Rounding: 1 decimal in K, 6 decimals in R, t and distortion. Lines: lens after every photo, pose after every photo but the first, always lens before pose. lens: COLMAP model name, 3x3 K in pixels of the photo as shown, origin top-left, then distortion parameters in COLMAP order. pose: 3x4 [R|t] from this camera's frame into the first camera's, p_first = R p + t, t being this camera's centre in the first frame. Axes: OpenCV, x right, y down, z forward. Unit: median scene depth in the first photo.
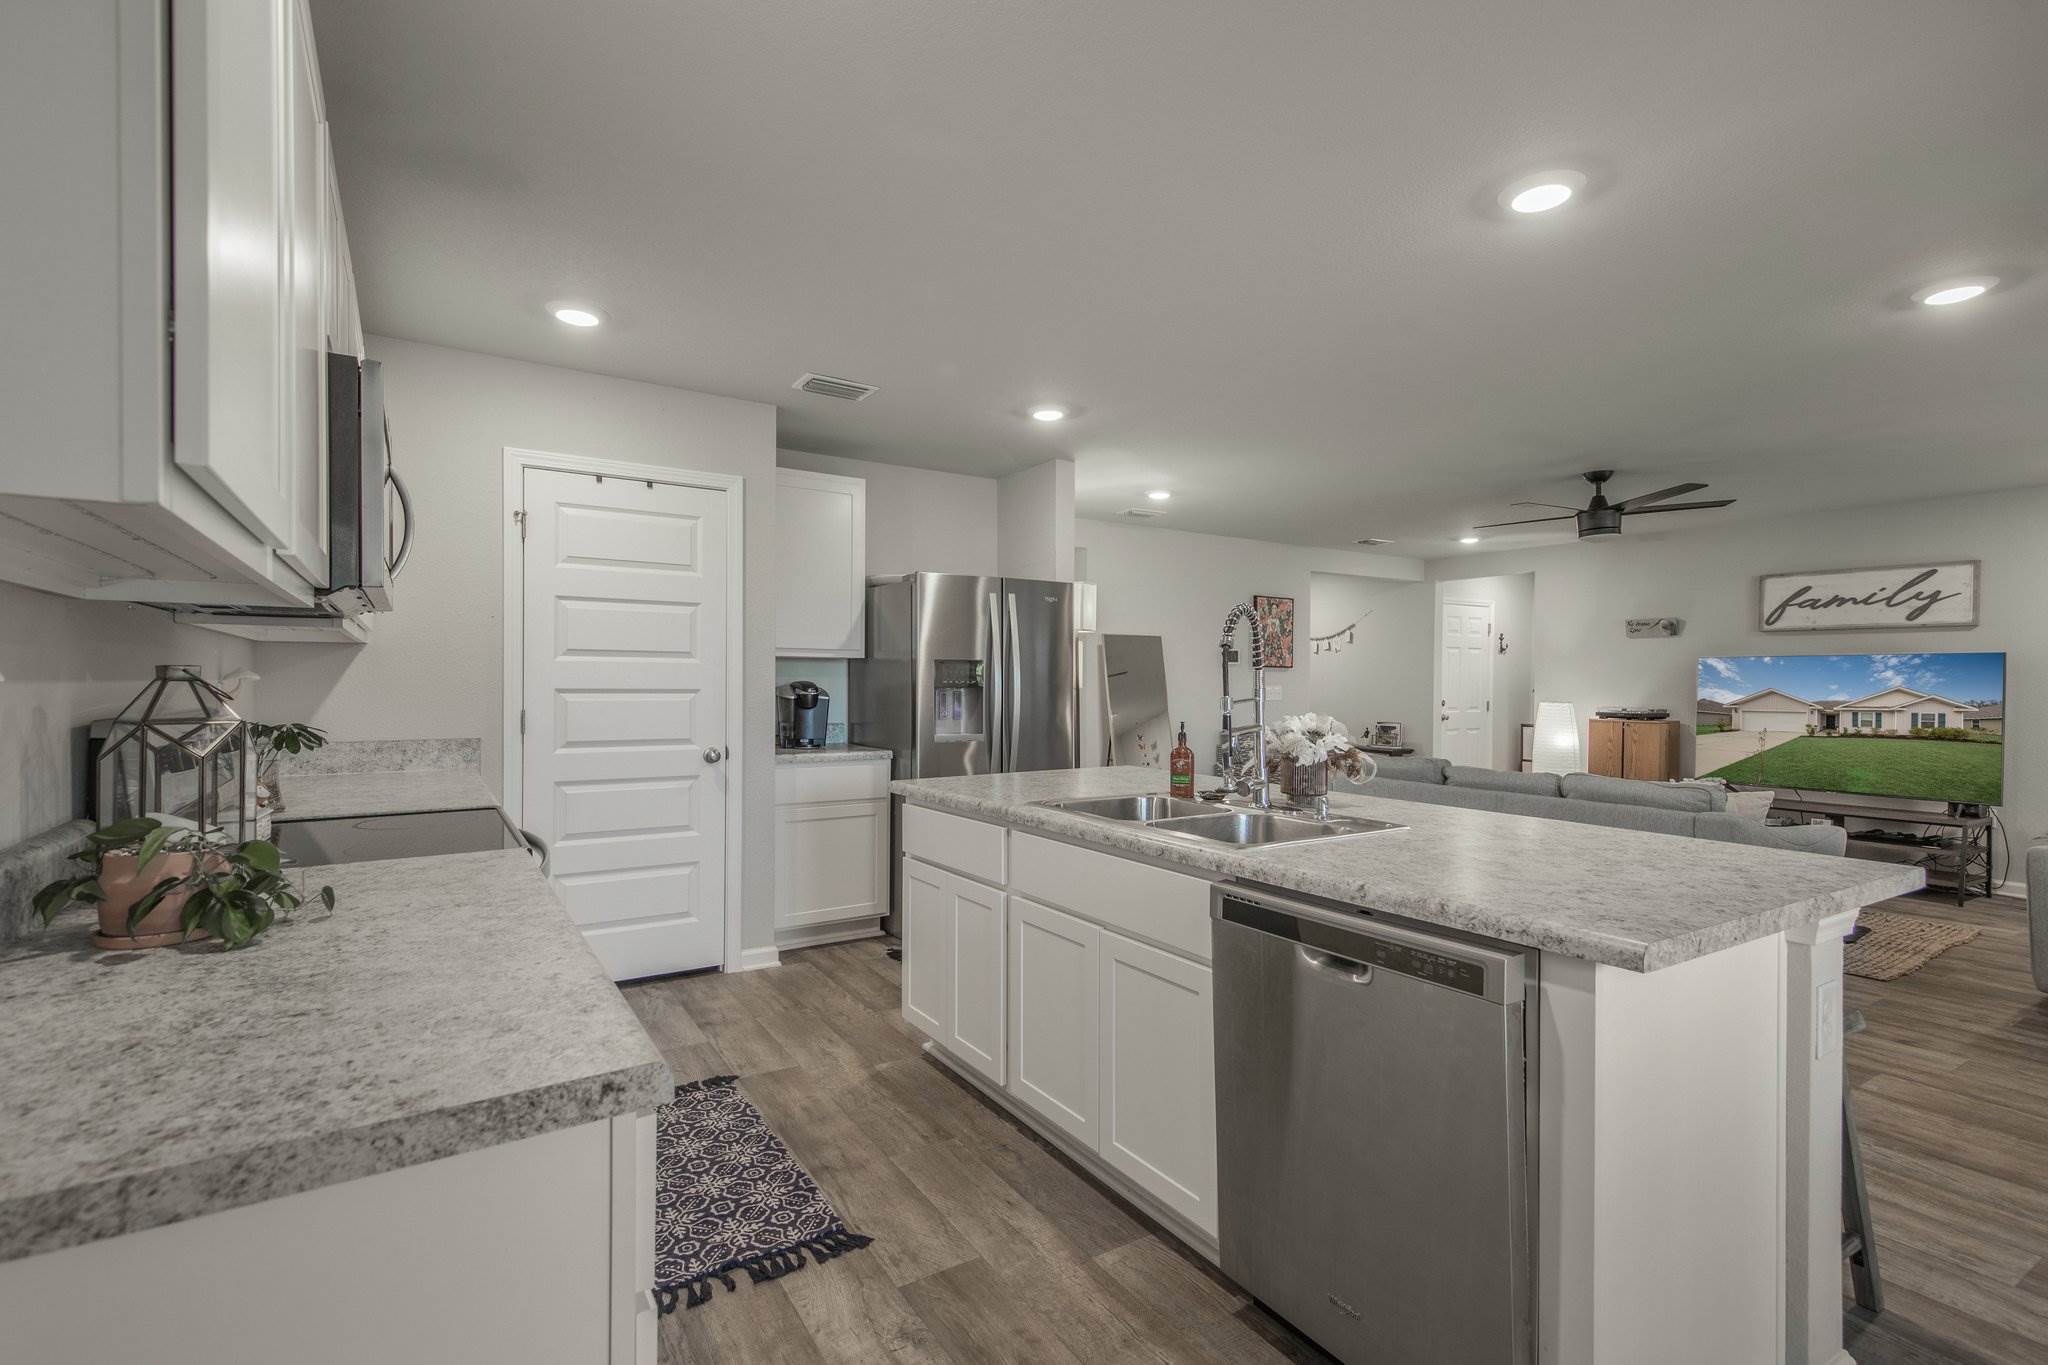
lens RADIAL K [[941.8, 0, 1026.3], [0, 941.8, 685.0], [0, 0, 1]] dist [0.018675, -0.001471]
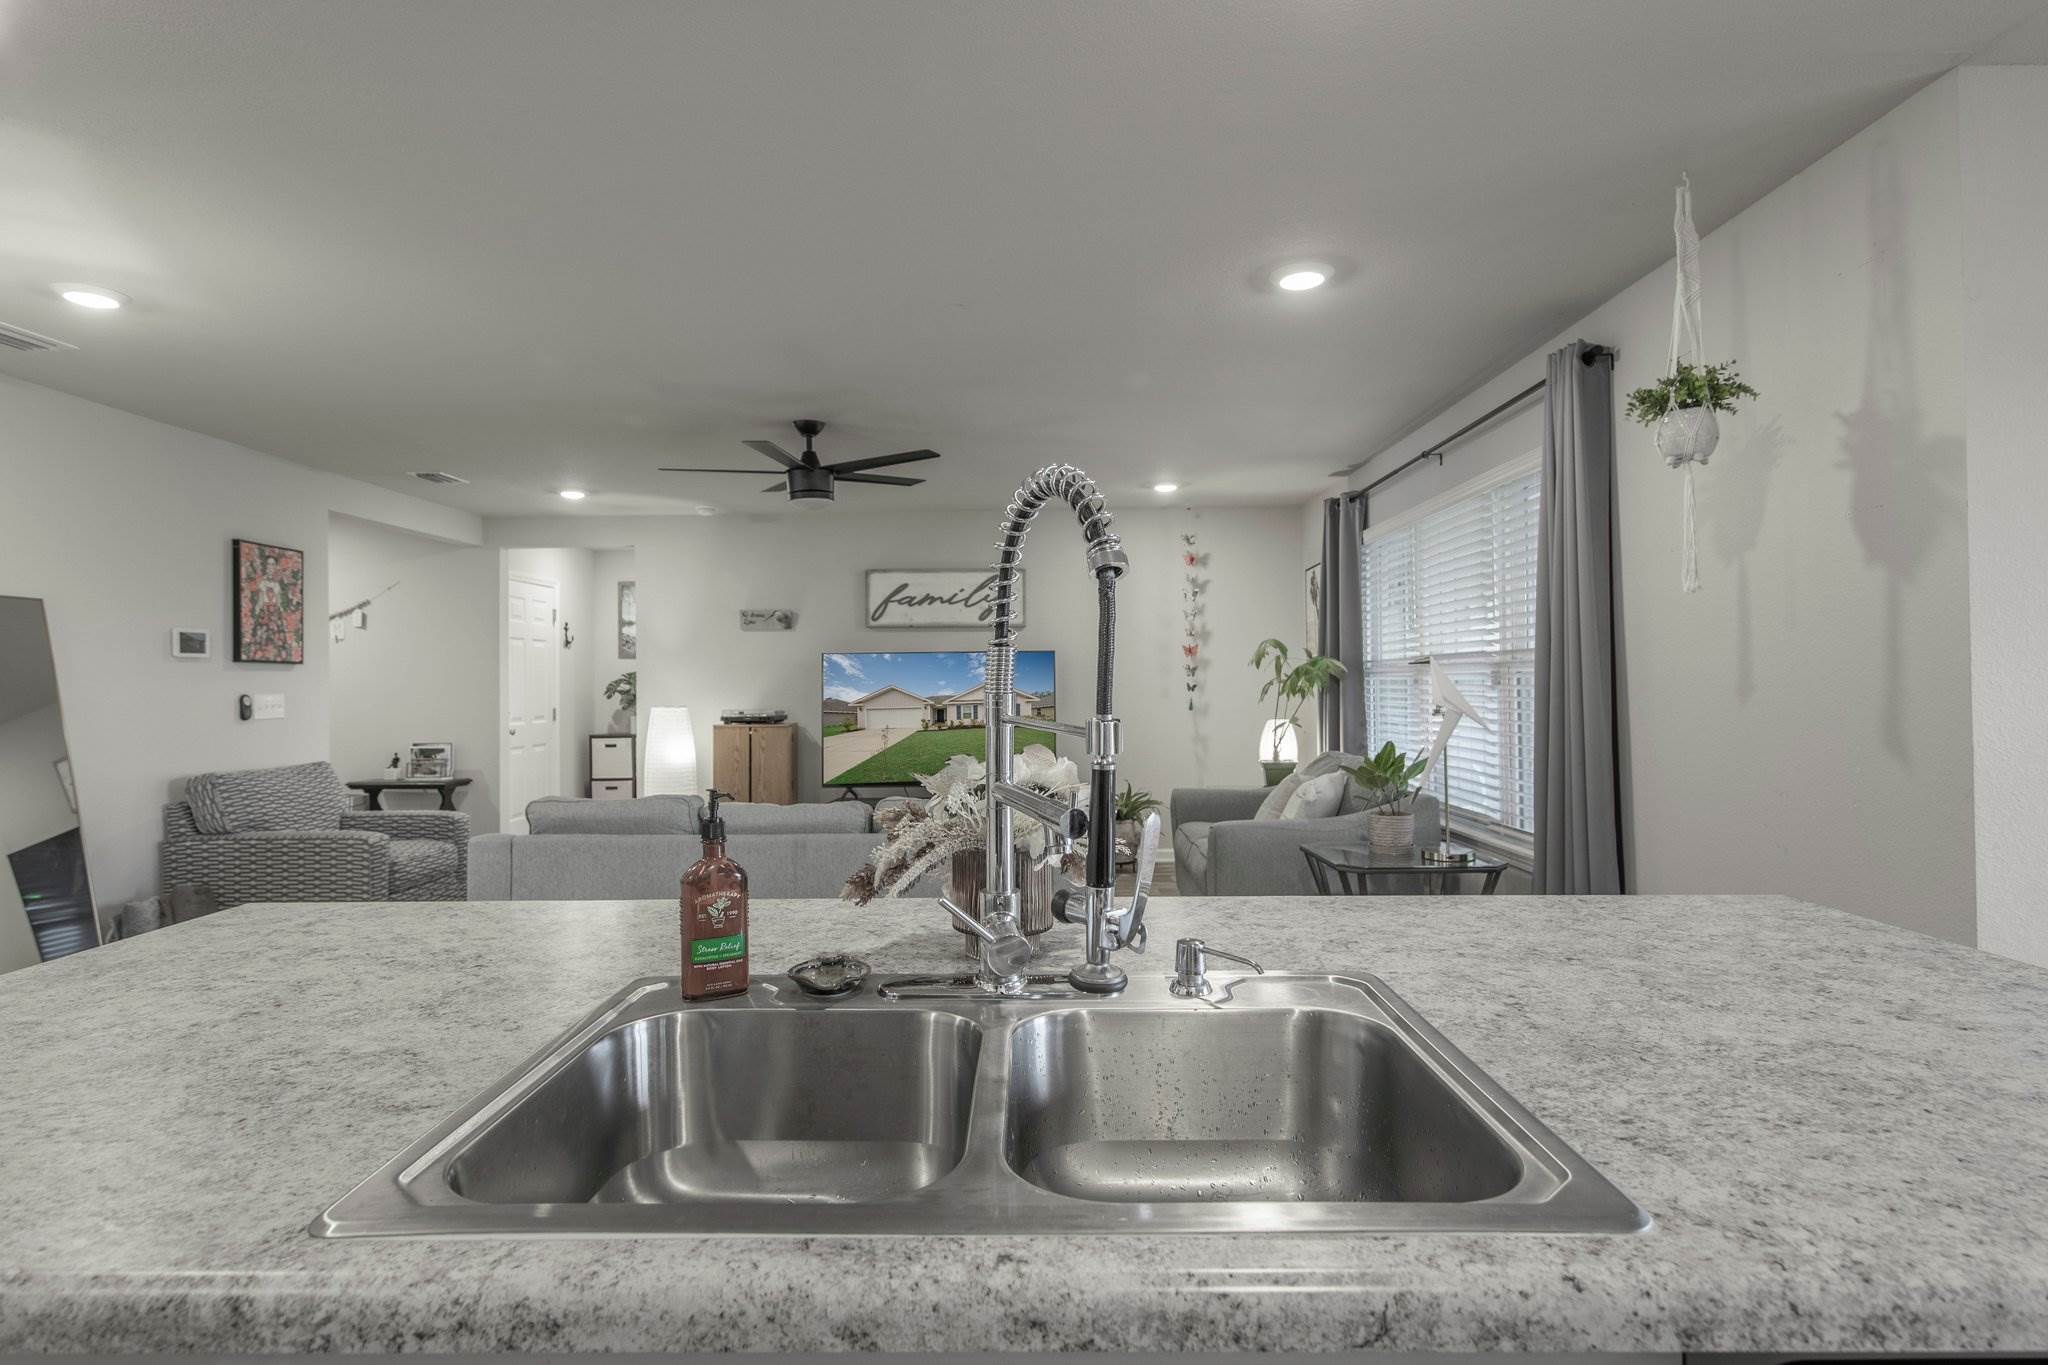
lens RADIAL K [[1059.7, 0, 1025.6], [0, 1059.7, 673.4], [0, 0, 1]] dist [0.000715, -0.000128]
pose [[0.545398, -0.005237, 0.838161, -0.076225], [0.016952, 0.999845, -0.004784, -0.001971], [-0.838006, 0.016818, 0.545402, 0.457440]]
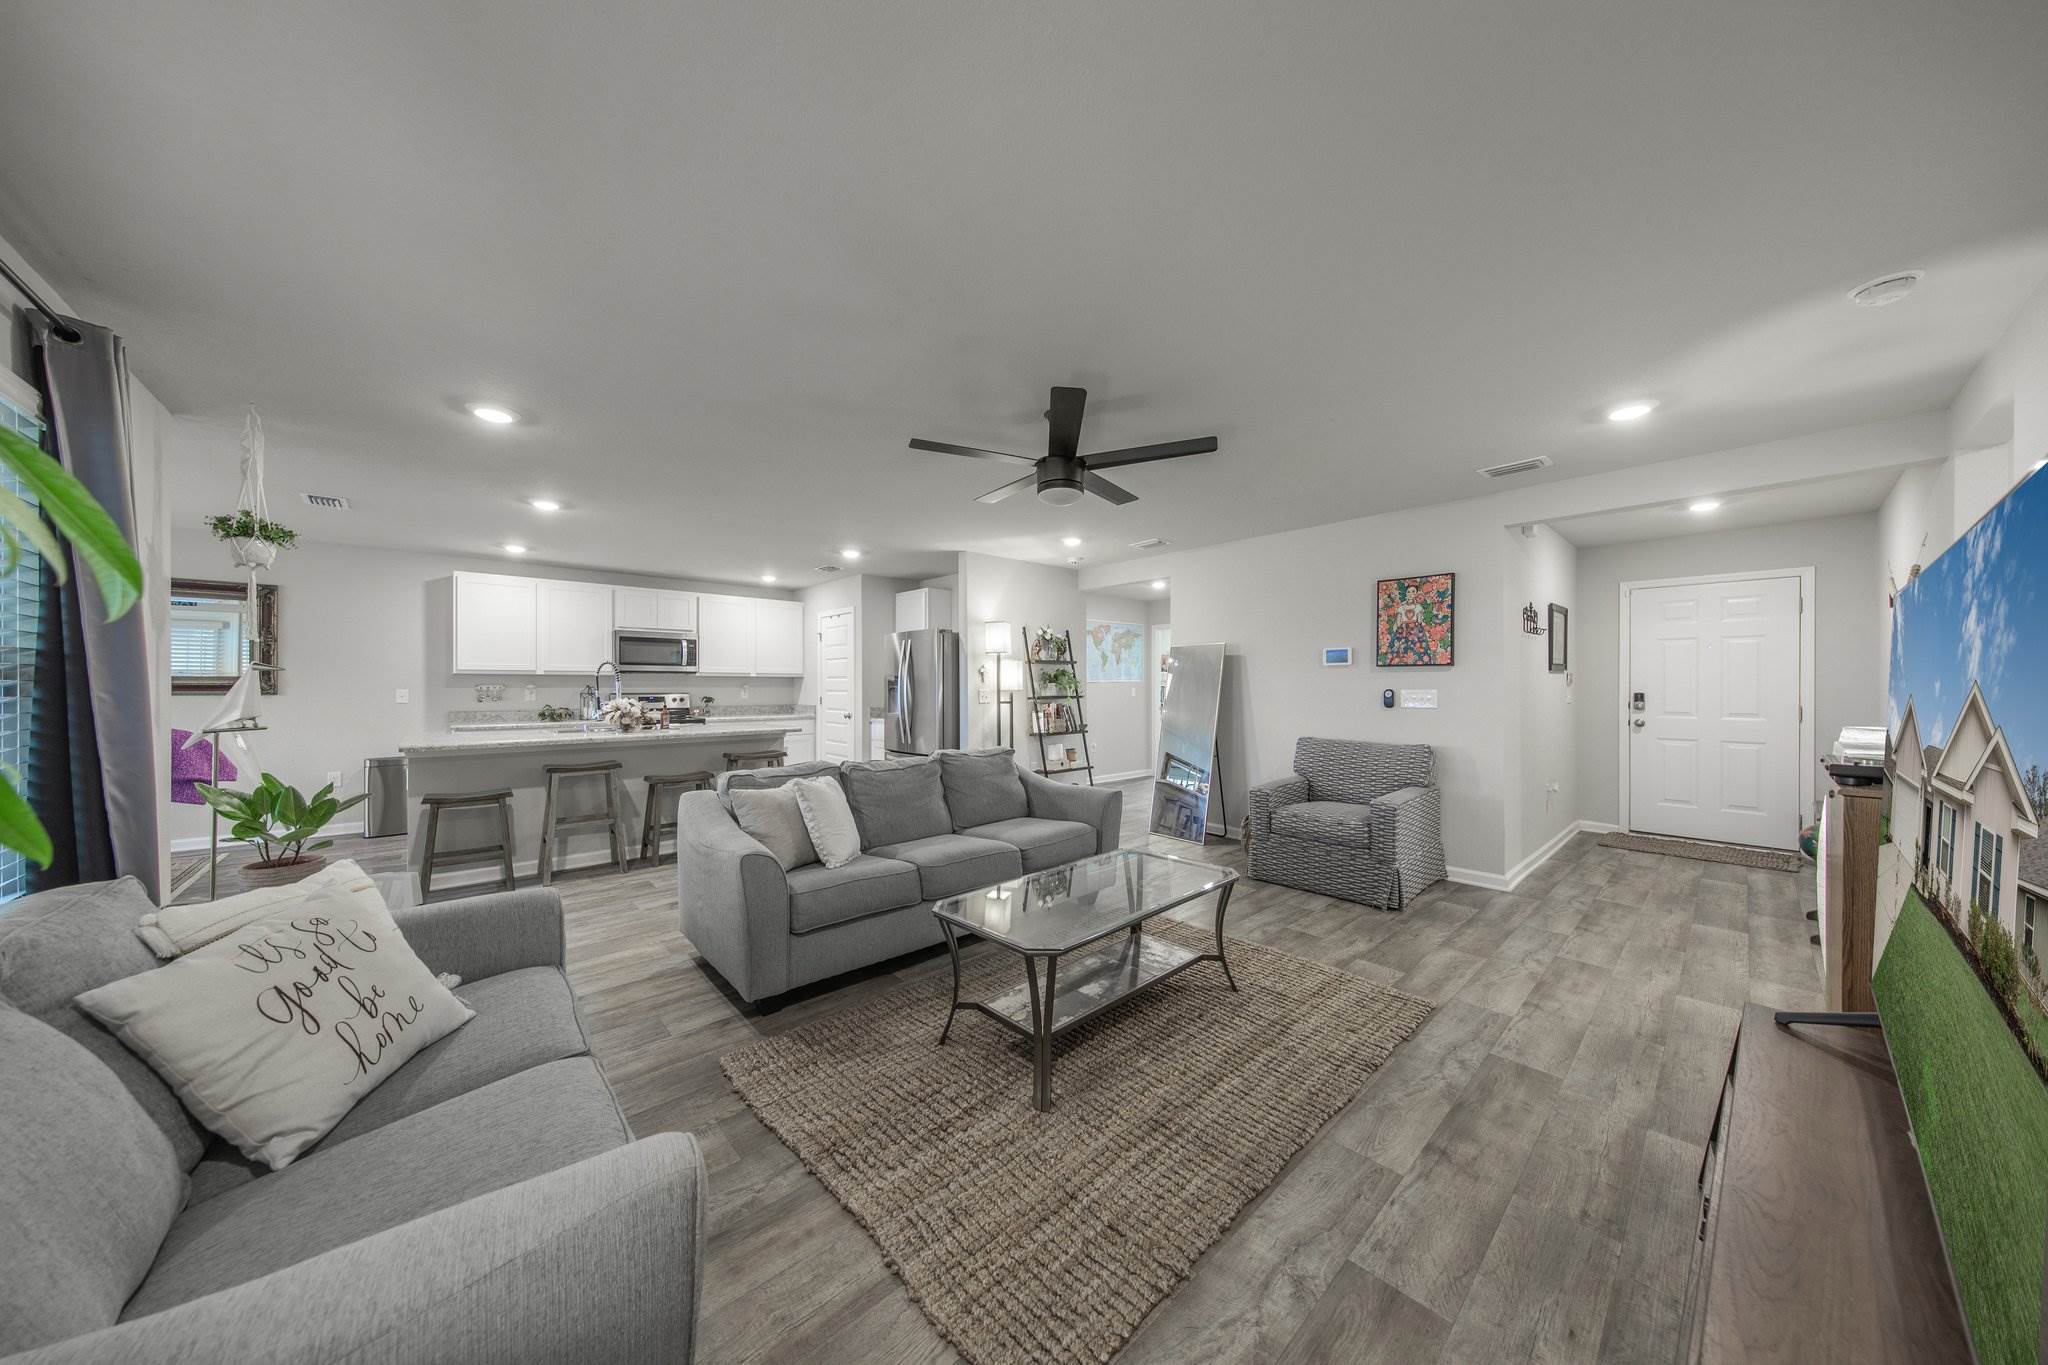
lens RADIAL K [[666.9, 0, 1024.0], [0, 666.9, 682.5], [0, 0, 1]] dist [0.055271, -0.003873]
pose [[0.154424, -0.011754, -0.987935, 1.508256], [-0.001762, 0.999924, -0.012172, 0.004633], [0.988003, 0.003620, 0.154392, 1.148564]]
